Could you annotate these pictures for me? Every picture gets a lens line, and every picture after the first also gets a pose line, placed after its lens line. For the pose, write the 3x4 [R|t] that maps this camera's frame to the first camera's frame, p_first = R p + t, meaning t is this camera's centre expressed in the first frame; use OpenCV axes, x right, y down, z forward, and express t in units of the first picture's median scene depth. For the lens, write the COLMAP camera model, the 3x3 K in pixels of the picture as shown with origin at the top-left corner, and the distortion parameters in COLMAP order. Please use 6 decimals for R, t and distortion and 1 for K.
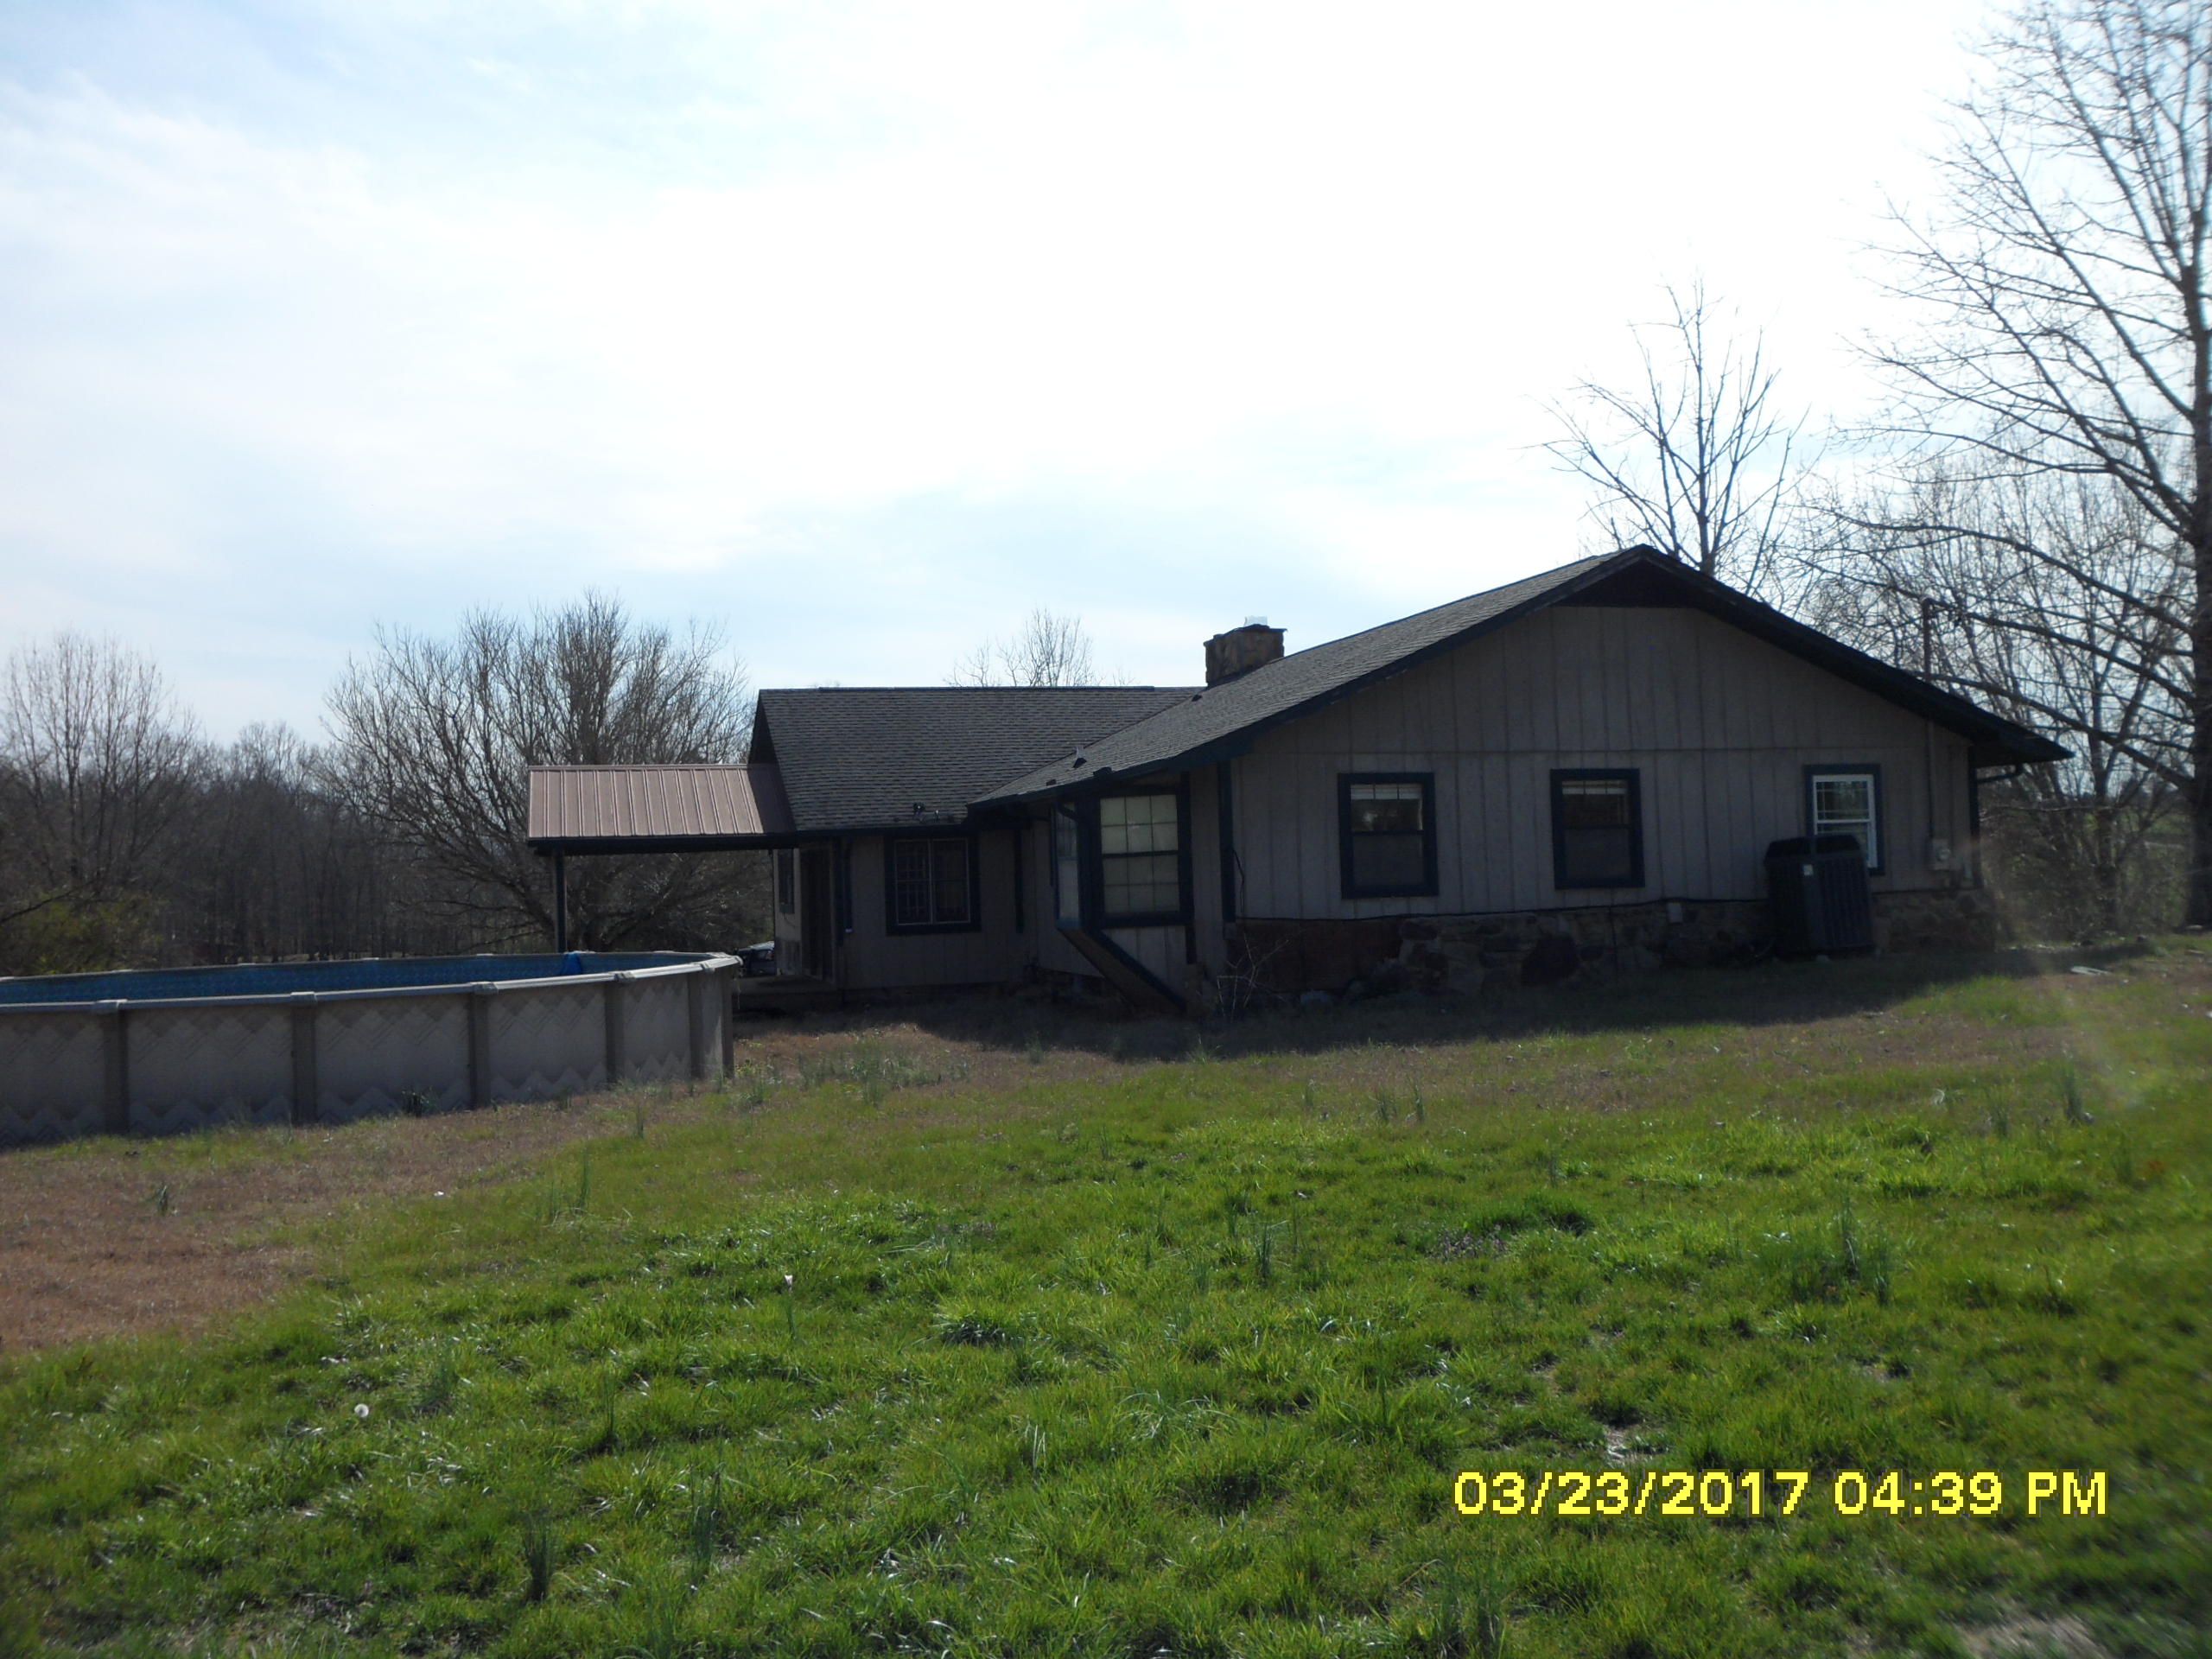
lens RADIAL K [[1774.5, 0, 1094.6], [0, 1774.5, 841.6], [0, 0, 1]] dist [-0.004149, 0.004882]
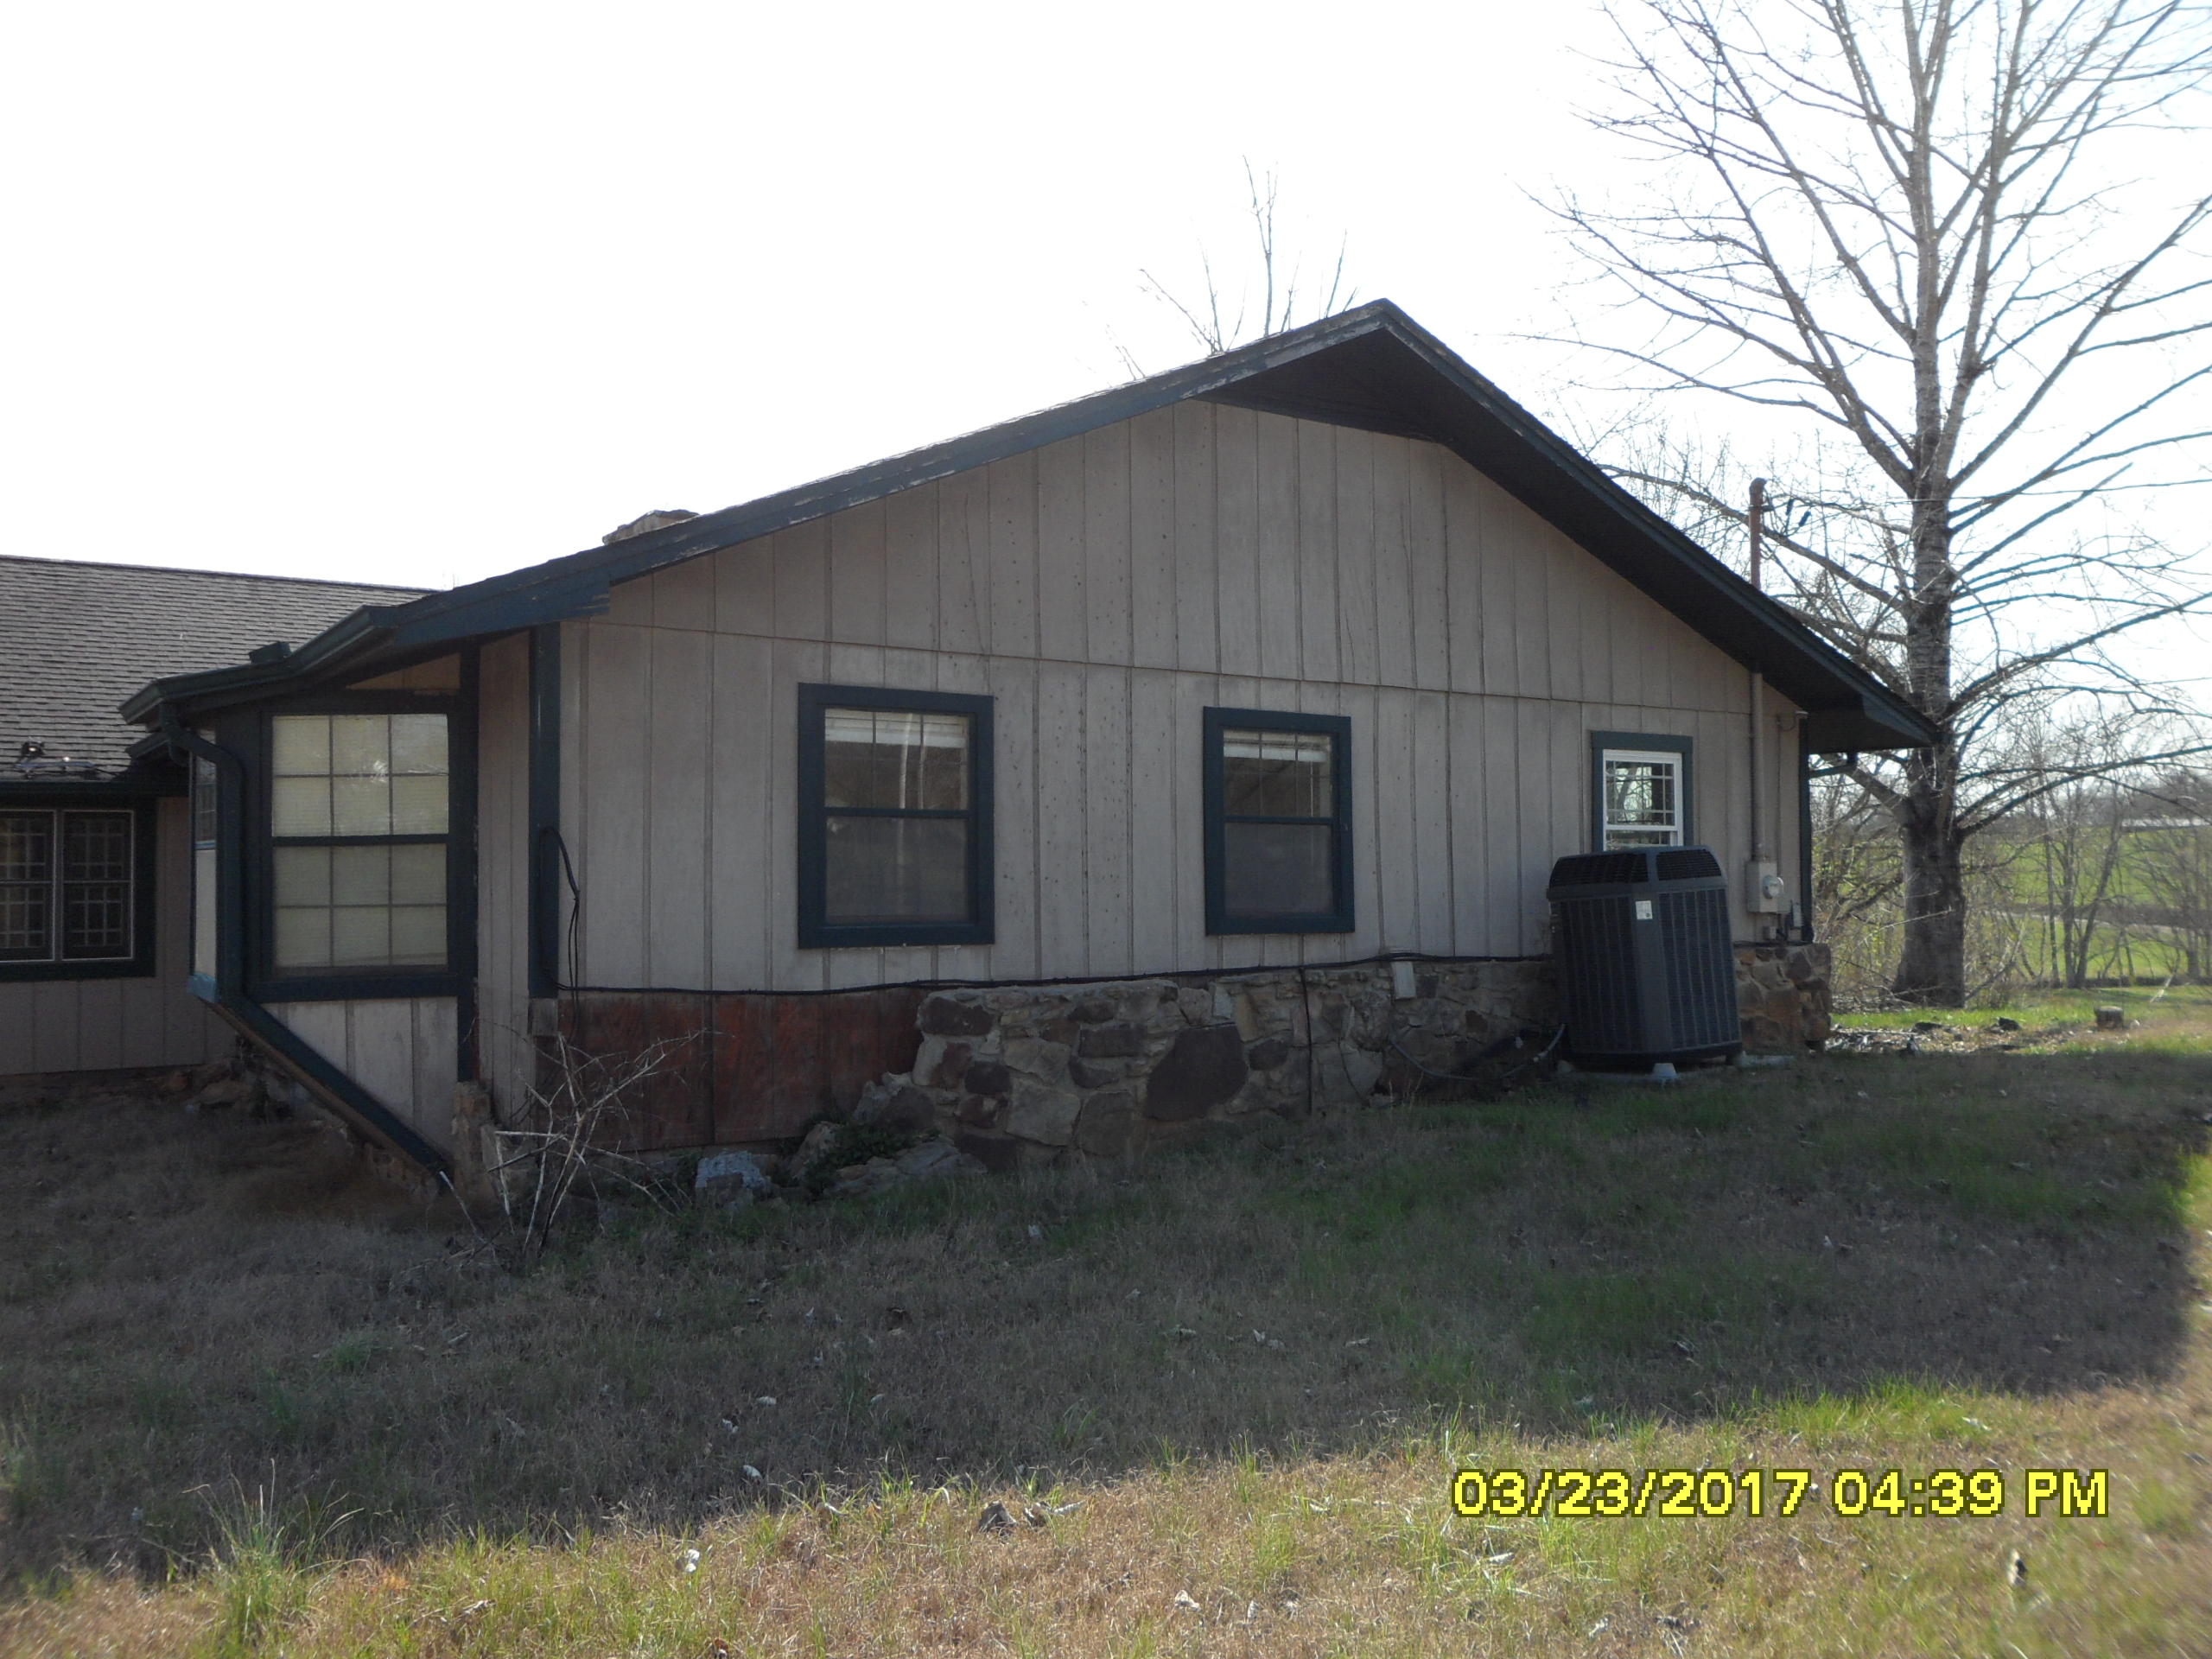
lens RADIAL K [[1774.5, 0, 1094.6], [0, 1774.5, 841.6], [0, 0, 1]] dist [-0.004149, 0.004882]
pose [[0.956723, 0.034402, 0.288960, 0.073954], [-0.032039, 0.999403, -0.012906, 0.007176], [-0.289232, 0.003089, 0.957254, 0.501746]]
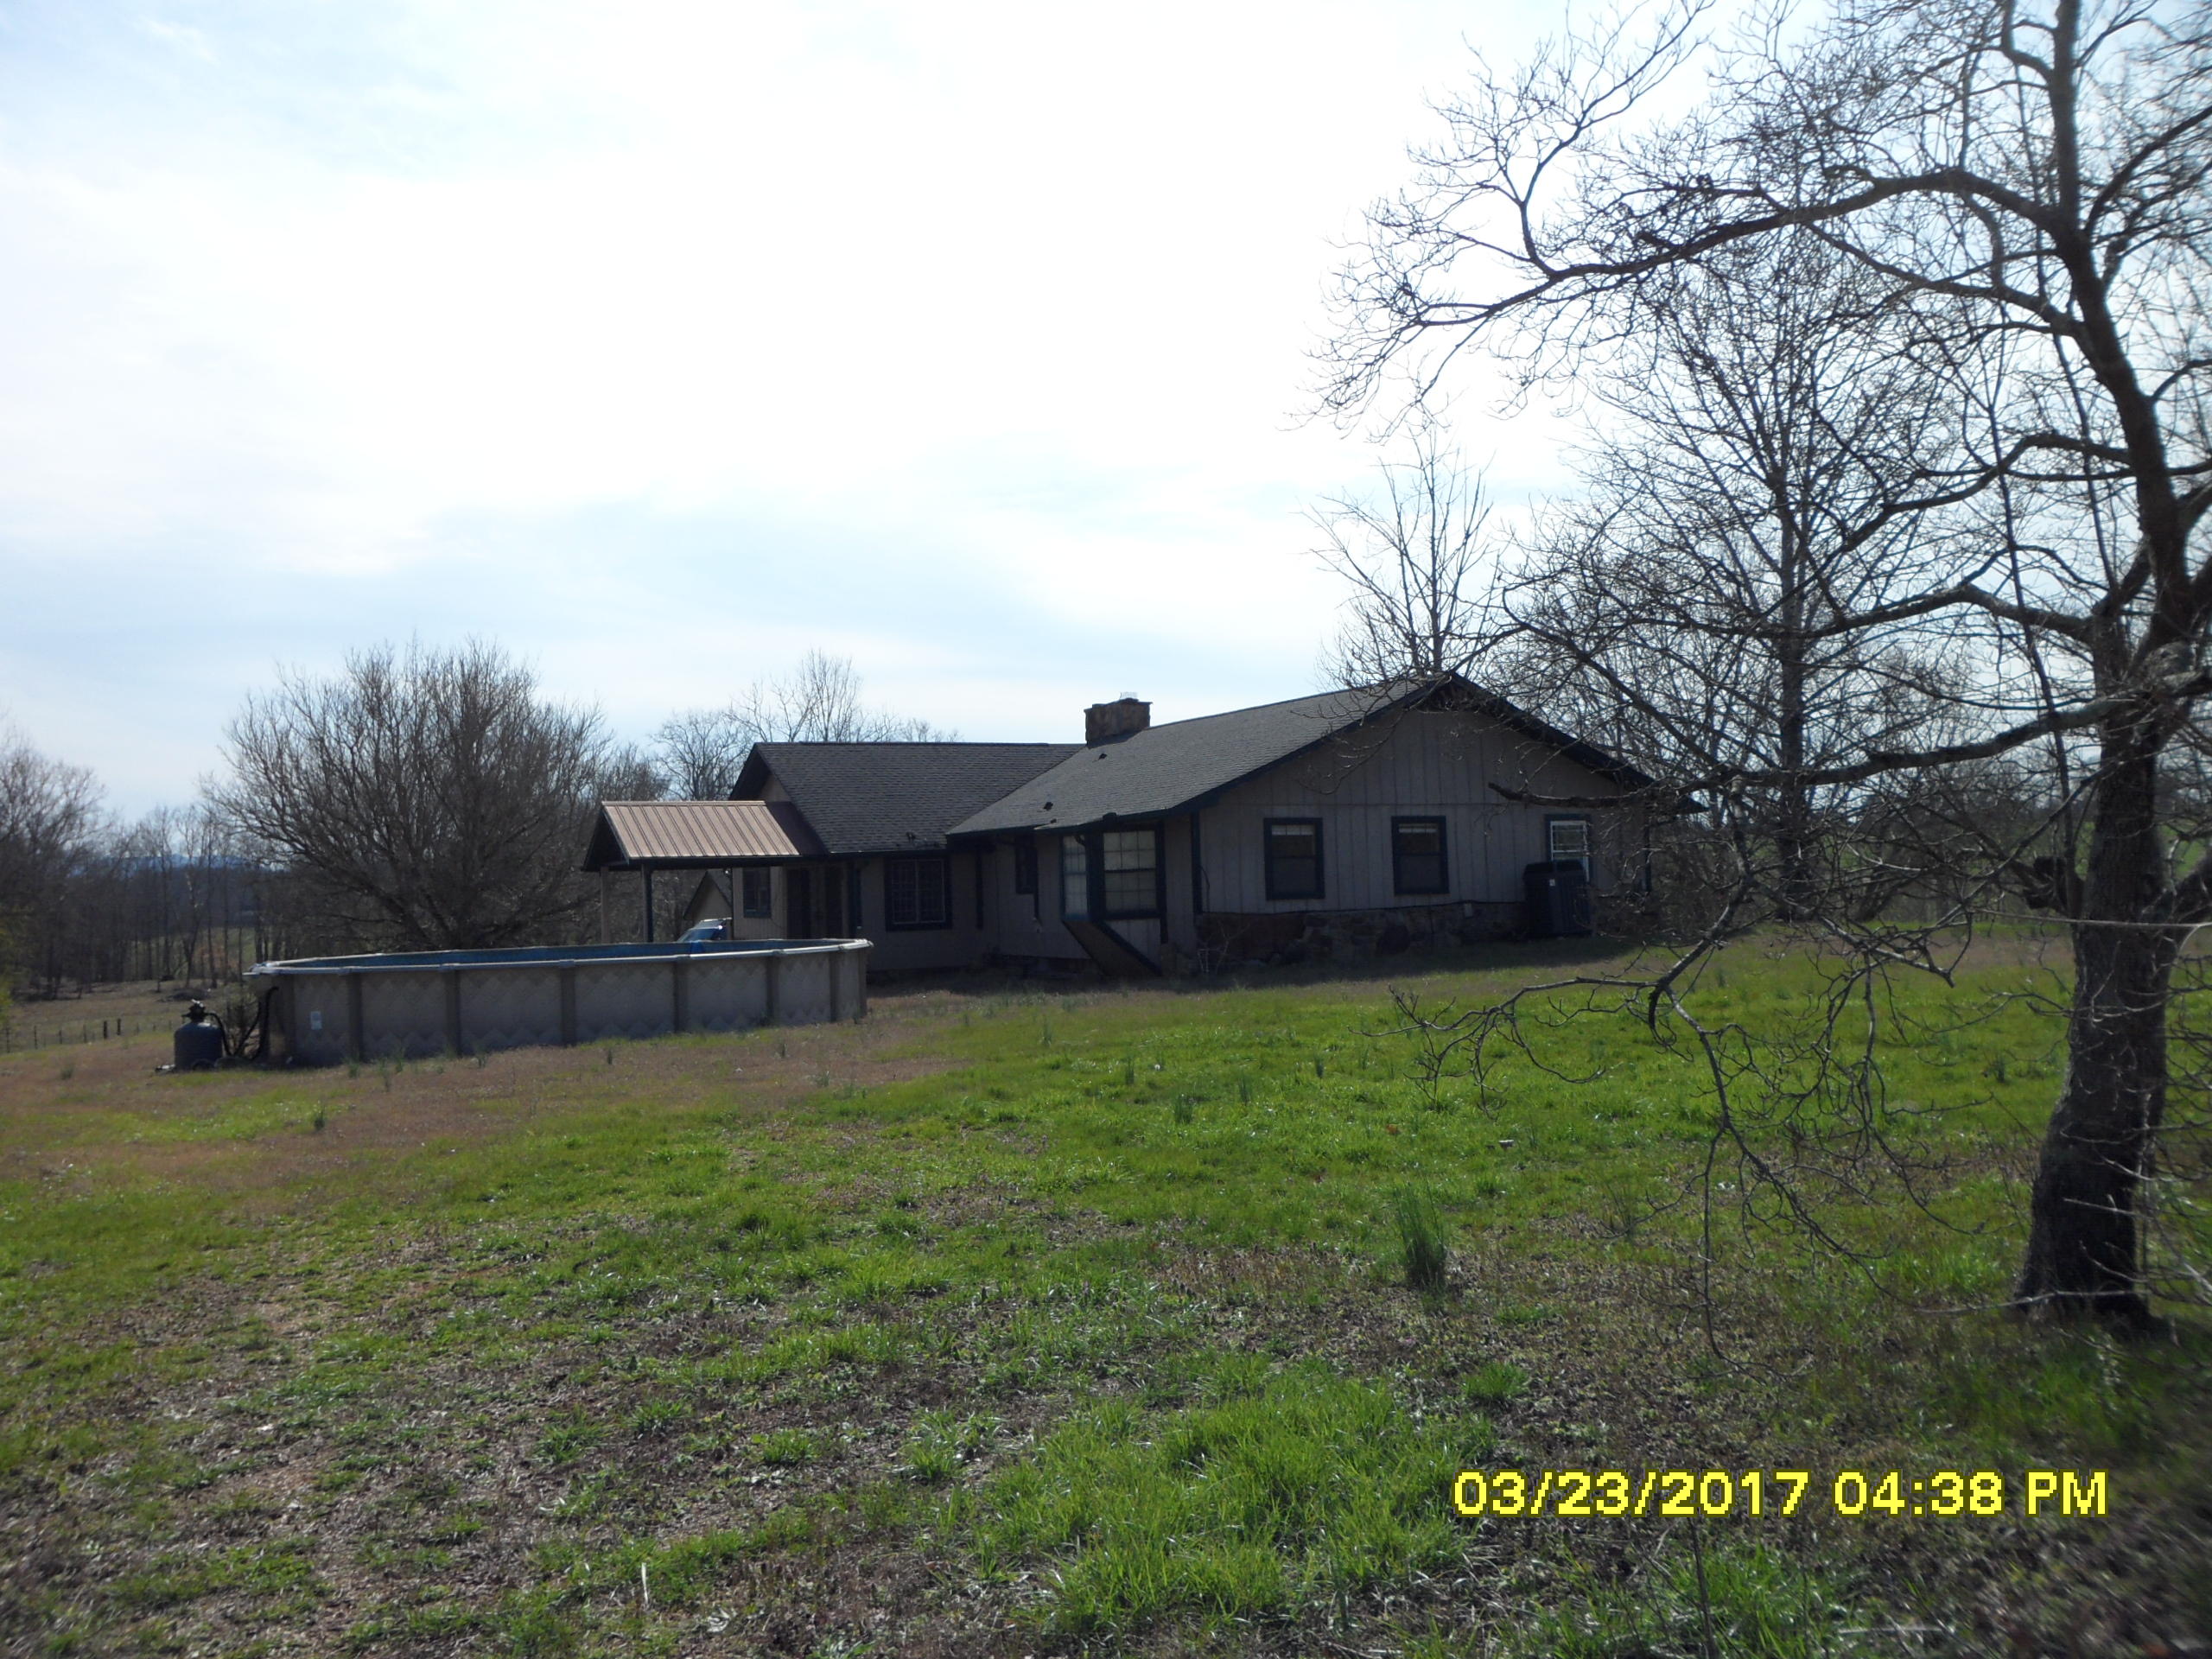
lens RADIAL K [[1774.5, 0, 1094.6], [0, 1774.5, 841.6], [0, 0, 1]] dist [-0.004149, 0.004882]
pose [[0.983994, 0.006339, 0.178086, -0.267672], [-0.003954, 0.999898, -0.013745, 0.003177], [-0.178155, 0.012821, 0.983919, -0.460154]]
